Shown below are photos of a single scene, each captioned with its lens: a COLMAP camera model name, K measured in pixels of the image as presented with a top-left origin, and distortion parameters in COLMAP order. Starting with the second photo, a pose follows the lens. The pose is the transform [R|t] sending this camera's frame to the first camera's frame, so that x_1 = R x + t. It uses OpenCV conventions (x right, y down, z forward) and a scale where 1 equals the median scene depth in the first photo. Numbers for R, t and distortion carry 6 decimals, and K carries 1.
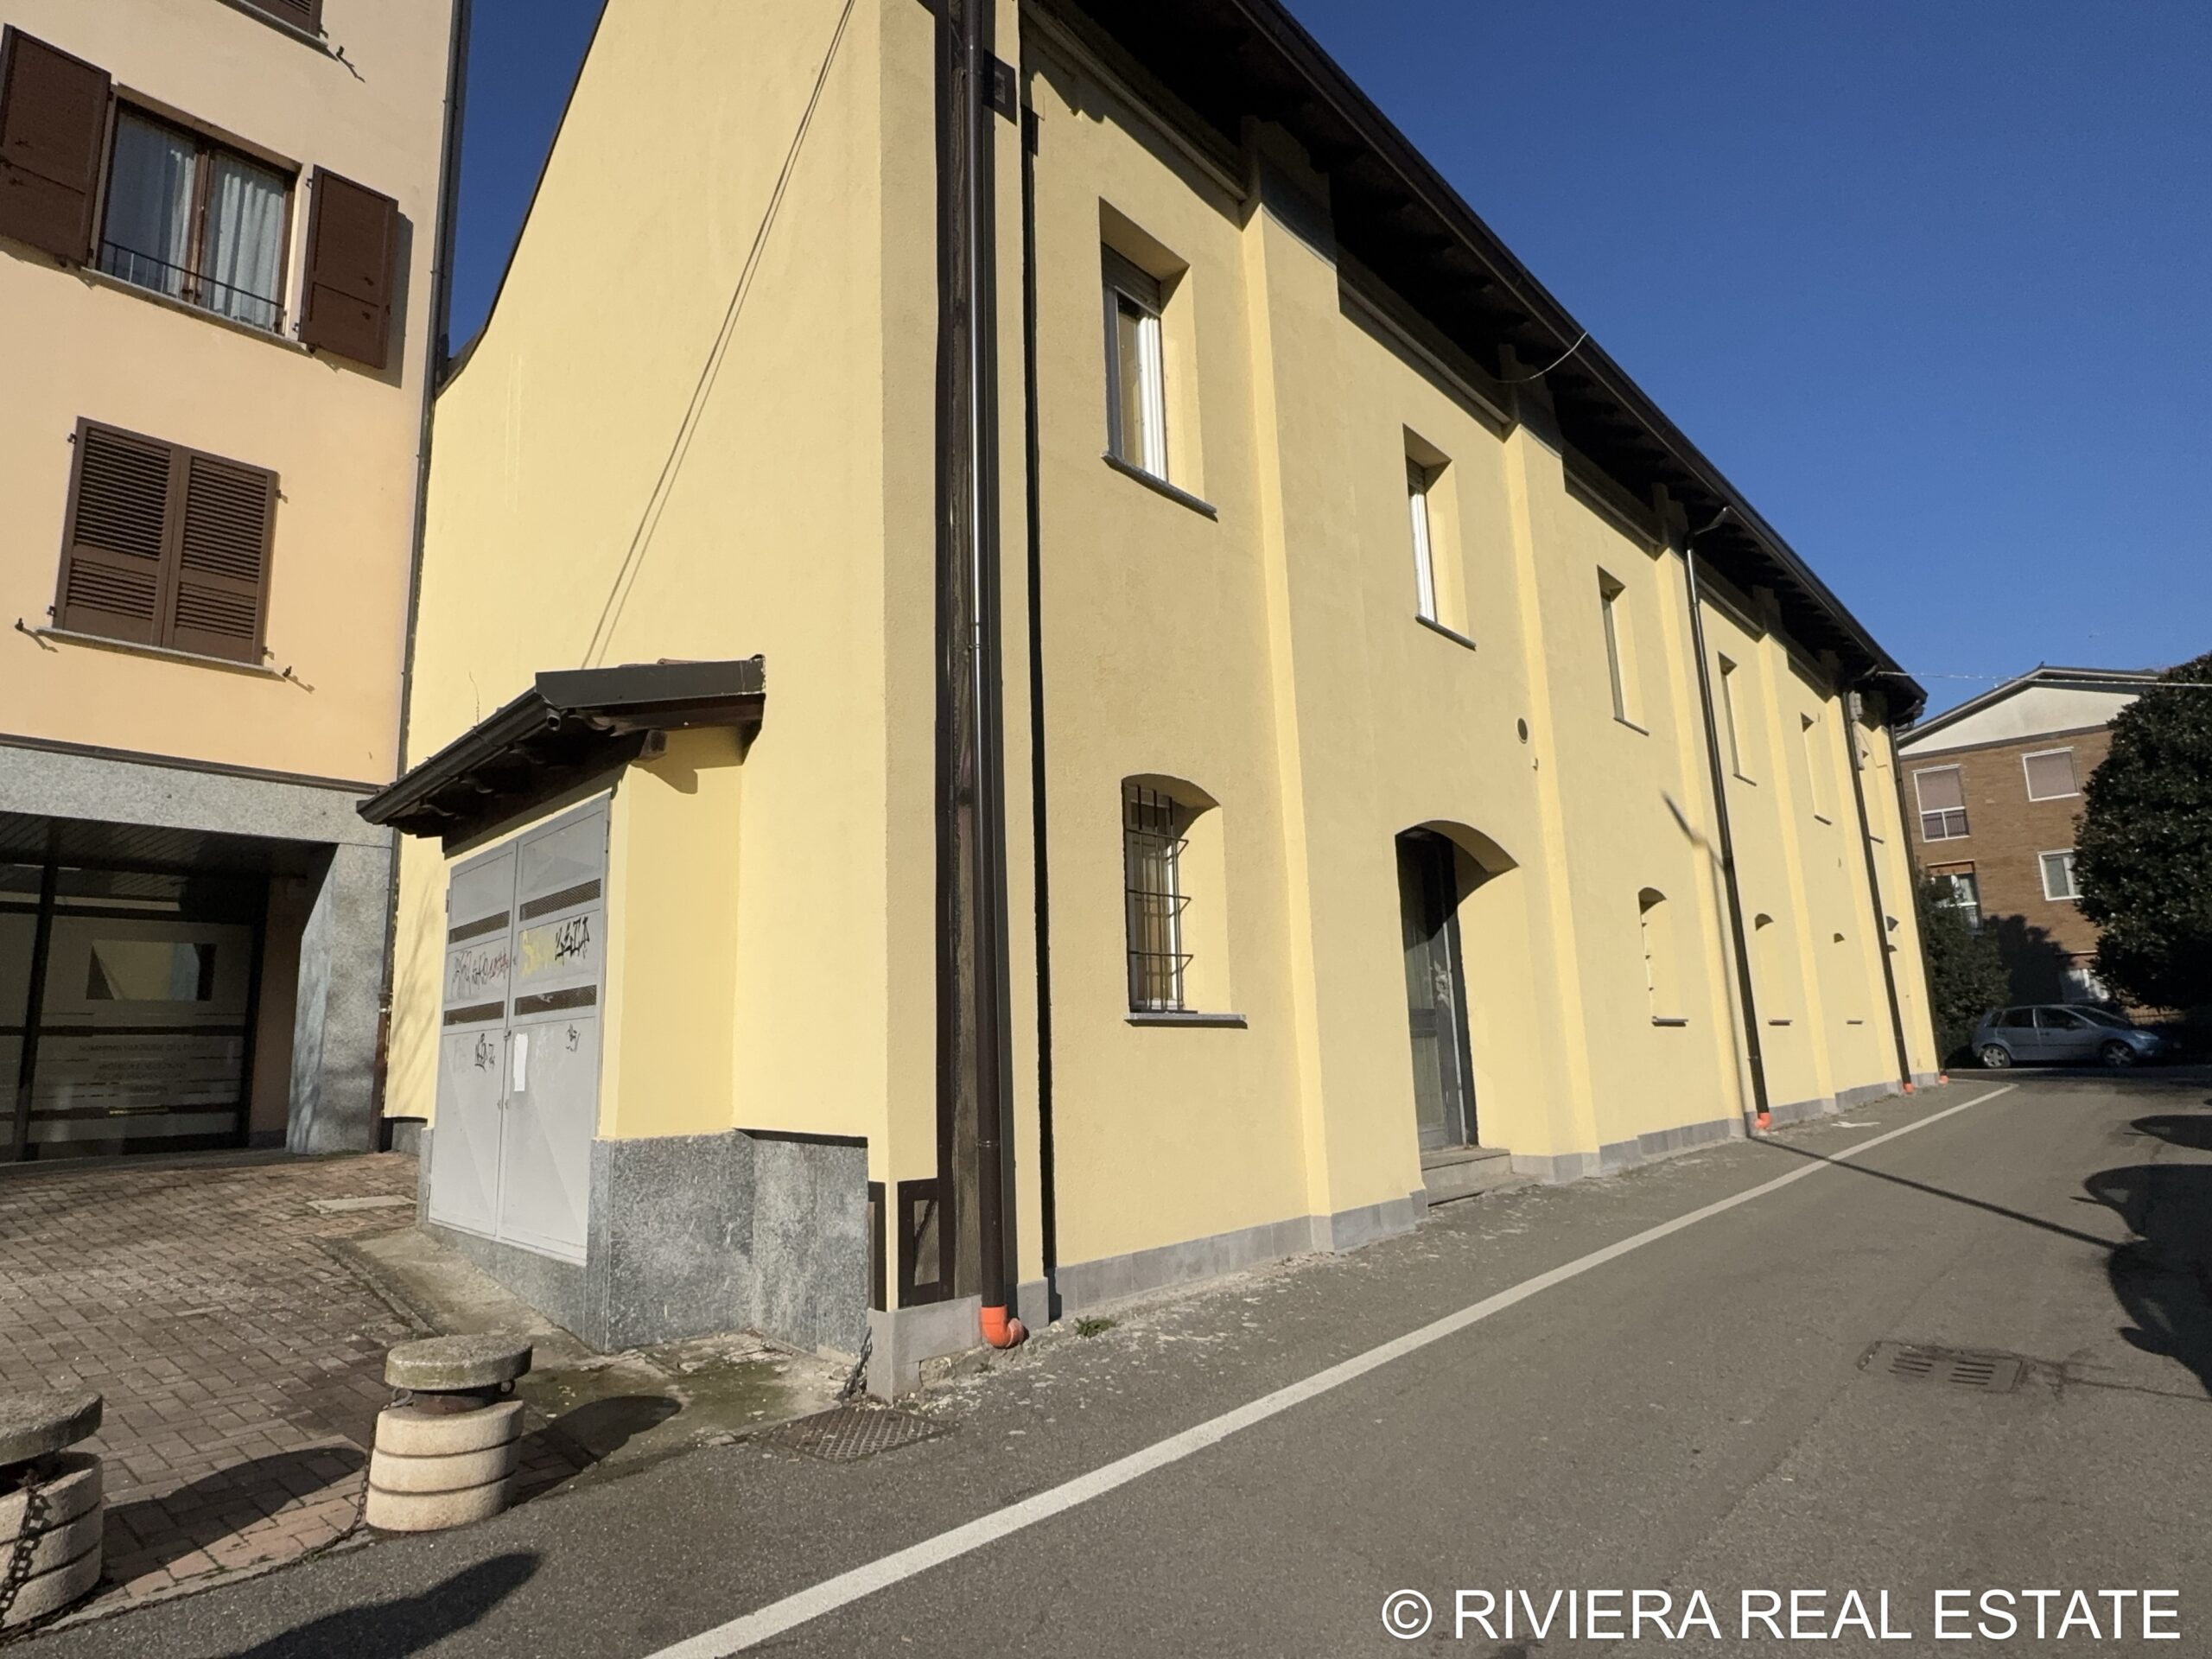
lens RADIAL K [[1266.0, 0, 1107.1], [0, 1266.0, 832.2], [0, 0, 1]] dist [0.001089, 0.000216]
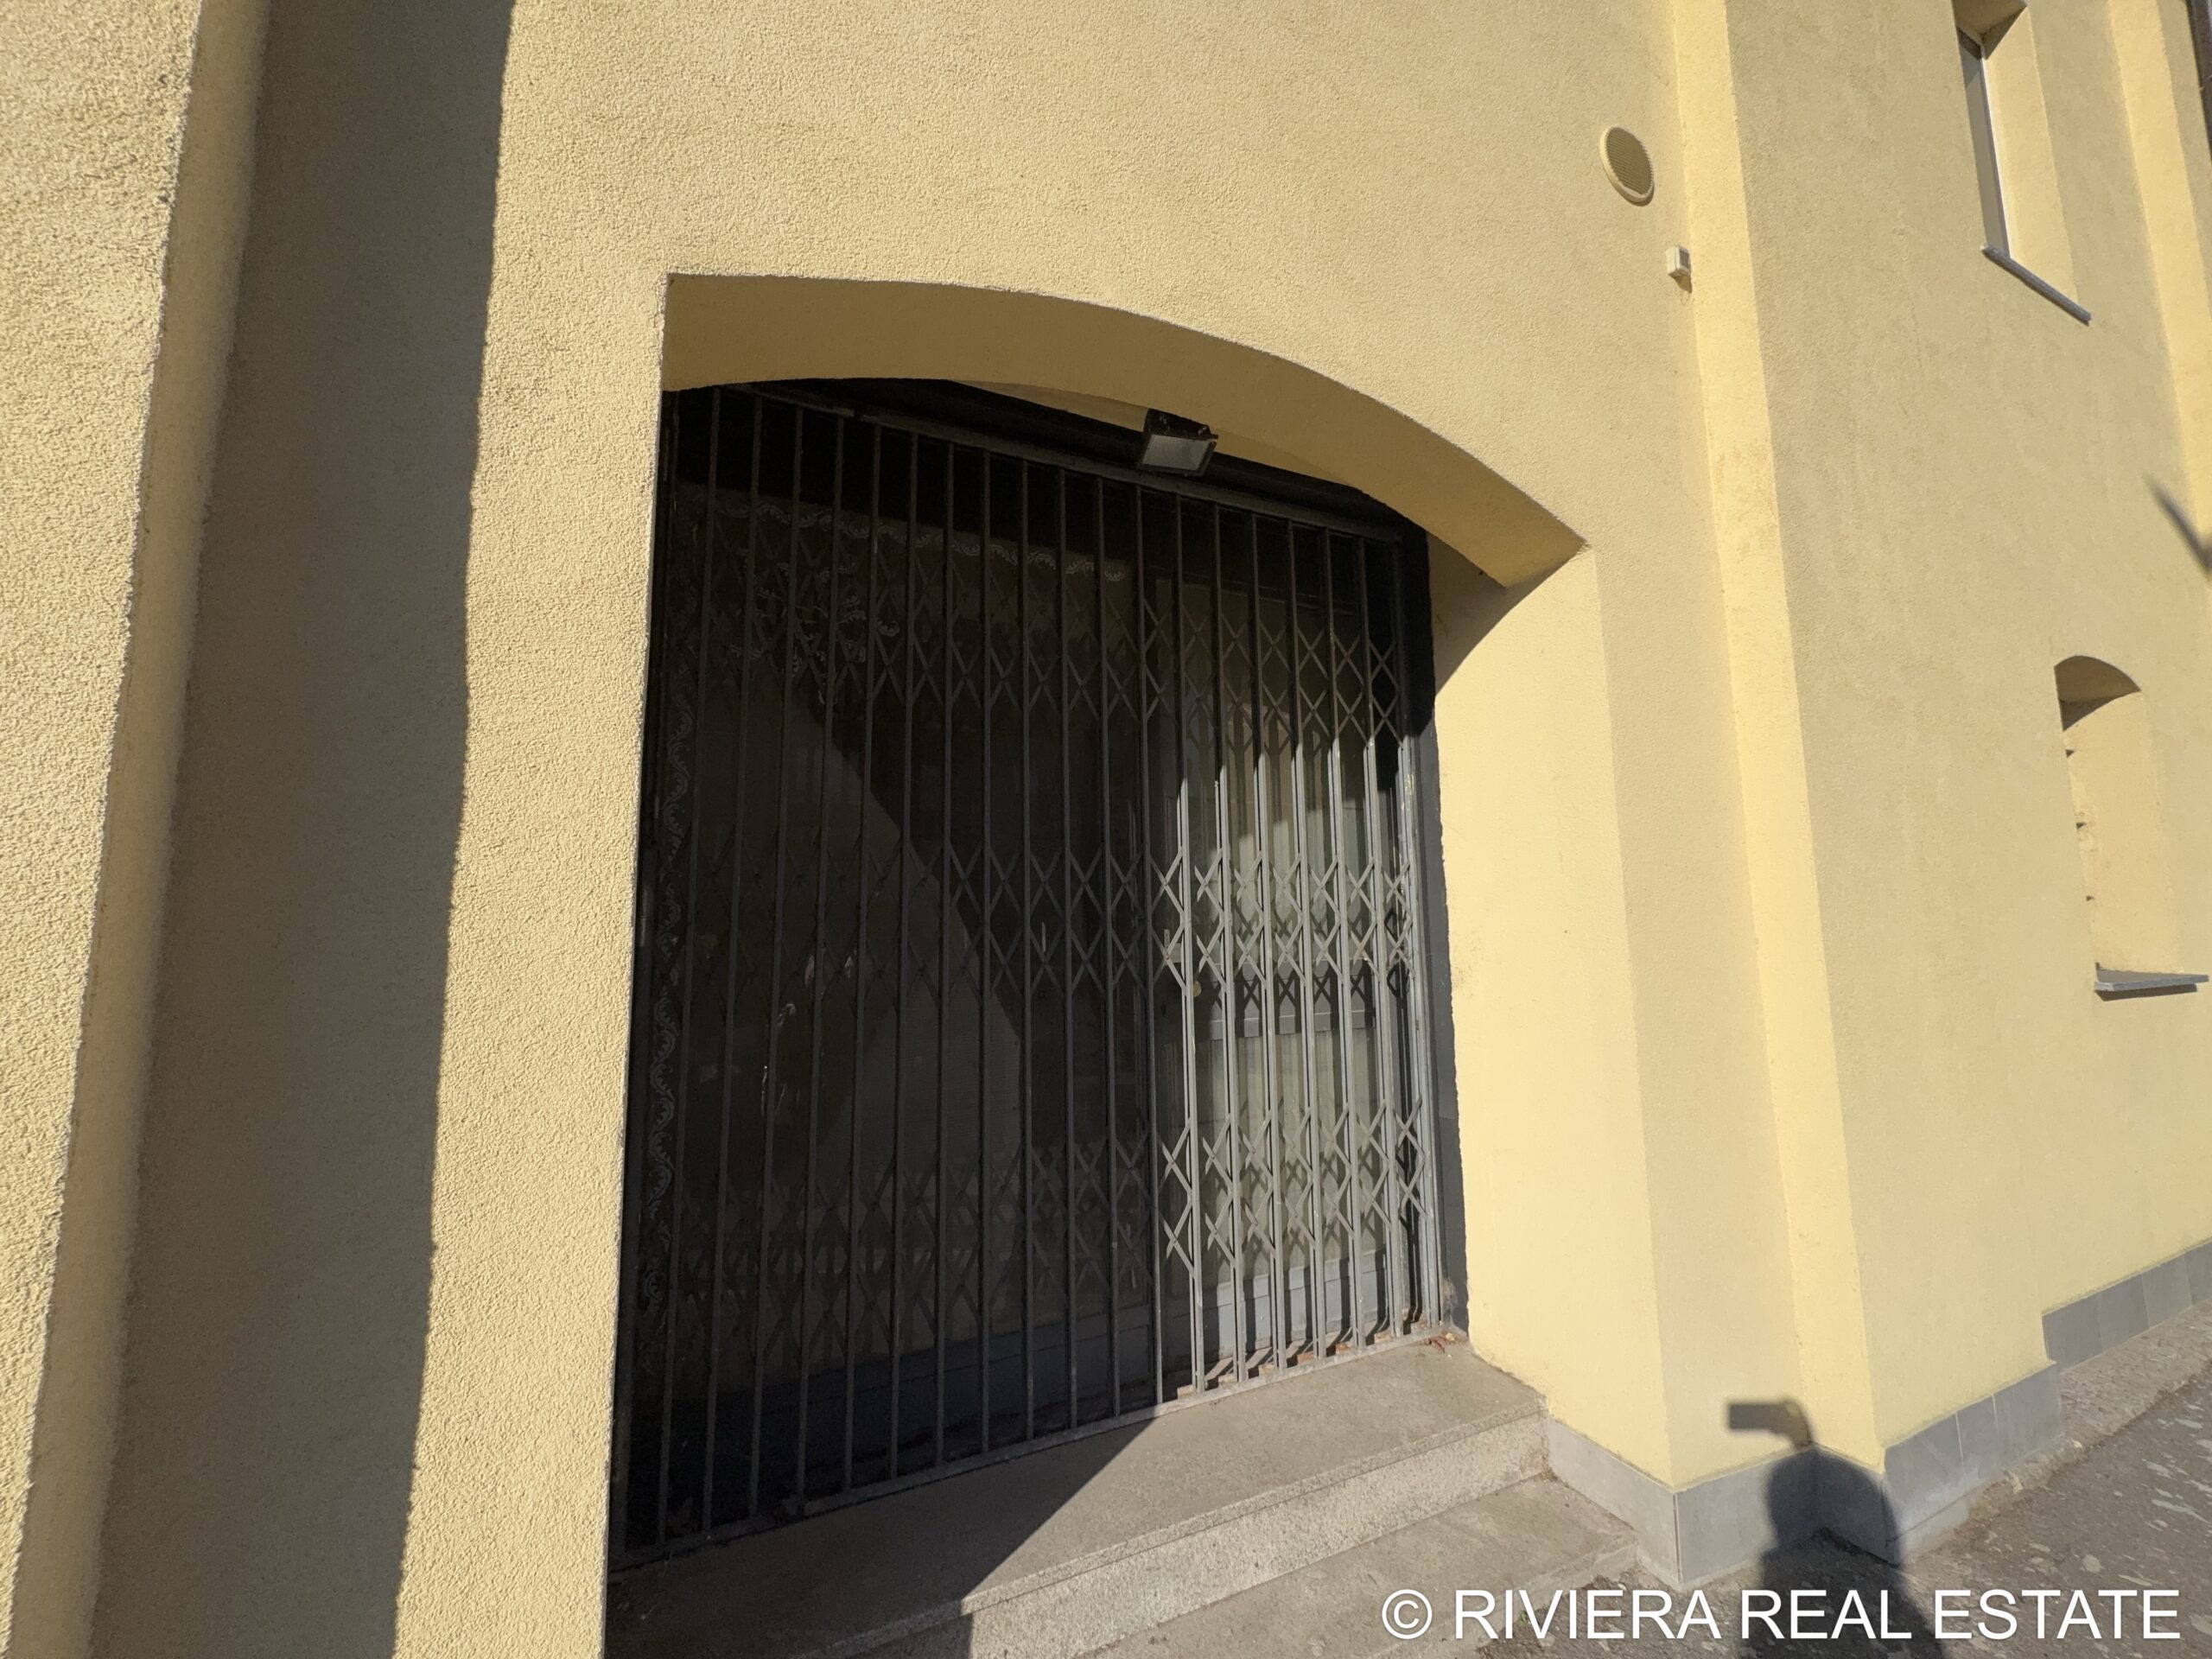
lens RADIAL K [[885.5, 0, 1091.7], [0, 885.5, 826.7], [0, 0, 1]] dist [-0.003745, -0.000606]
pose [[0.914856, -0.014553, -0.403519, 0.302612], [0.047551, 0.996279, 0.071877, 0.076719], [0.400971, -0.084944, 0.912144, 0.743397]]
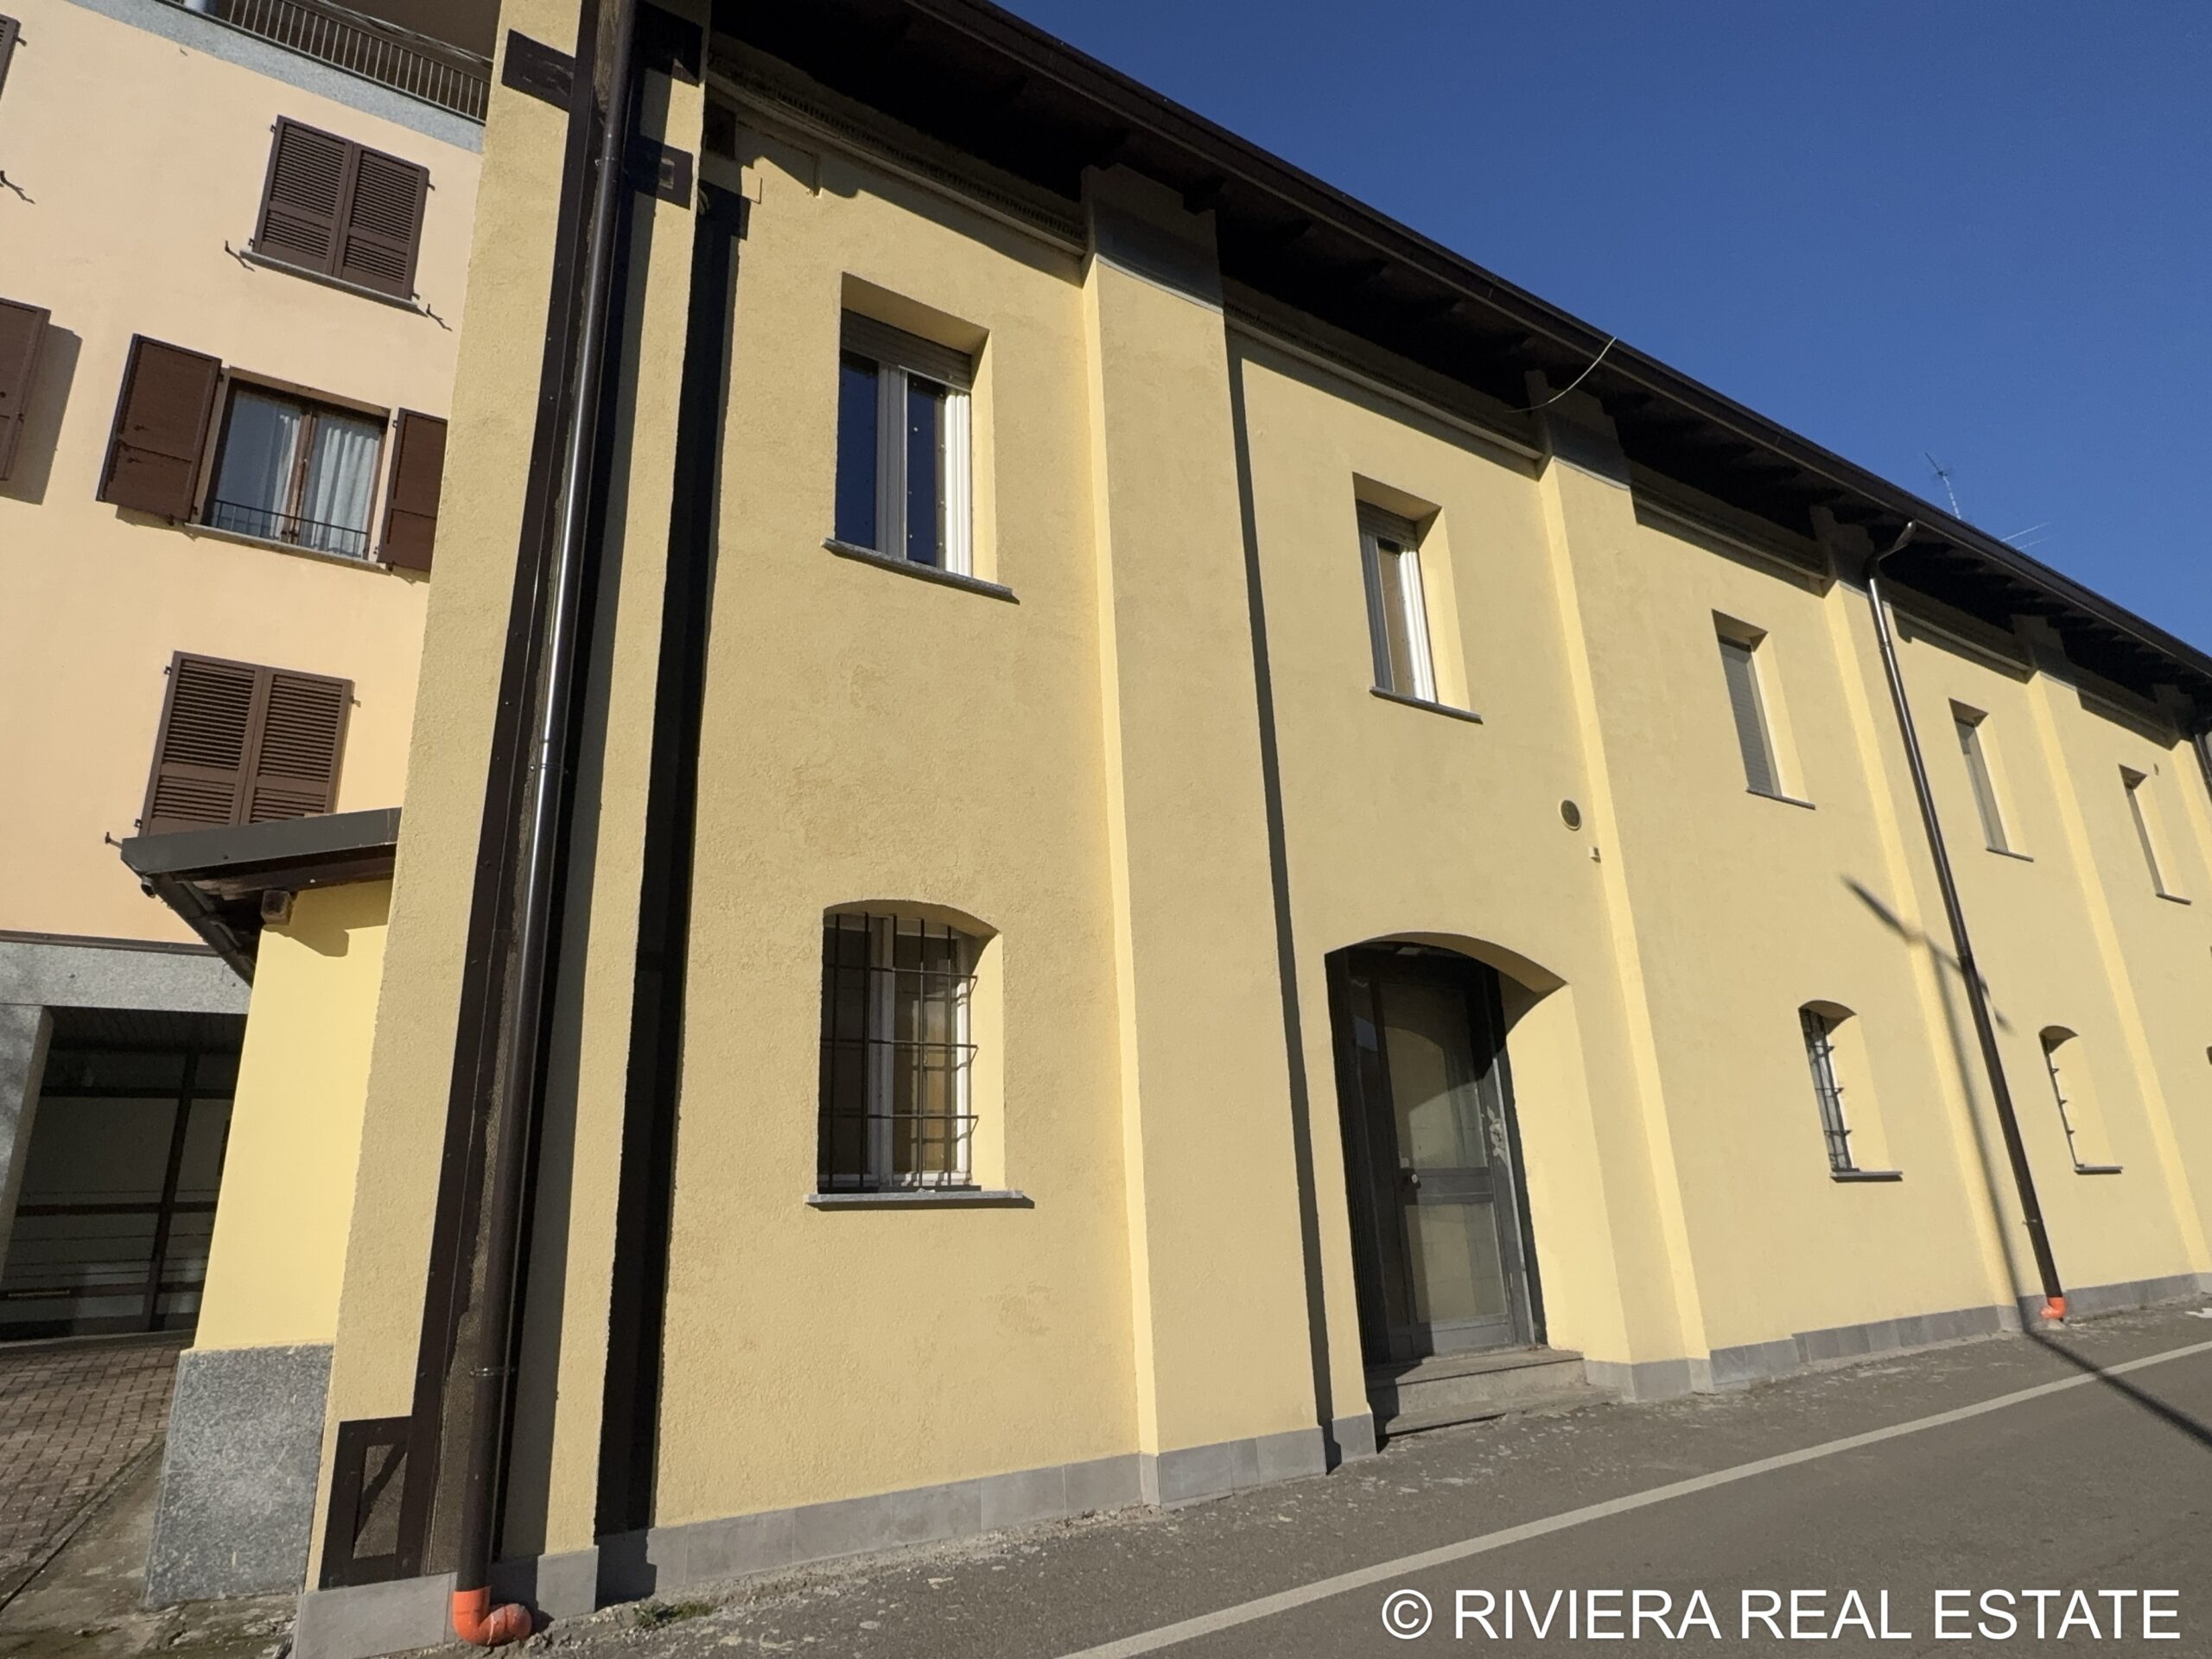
lens RADIAL K [[1266.0, 0, 1117.1], [0, 1266.0, 835.3], [0, 0, 1]] dist [0.001089, 0.000216]
pose [[0.962906, -0.083123, -0.256716, 0.267457], [0.054610, 0.991714, -0.116277, 0.011714], [0.264255, 0.097944, 0.959467, 0.151283]]
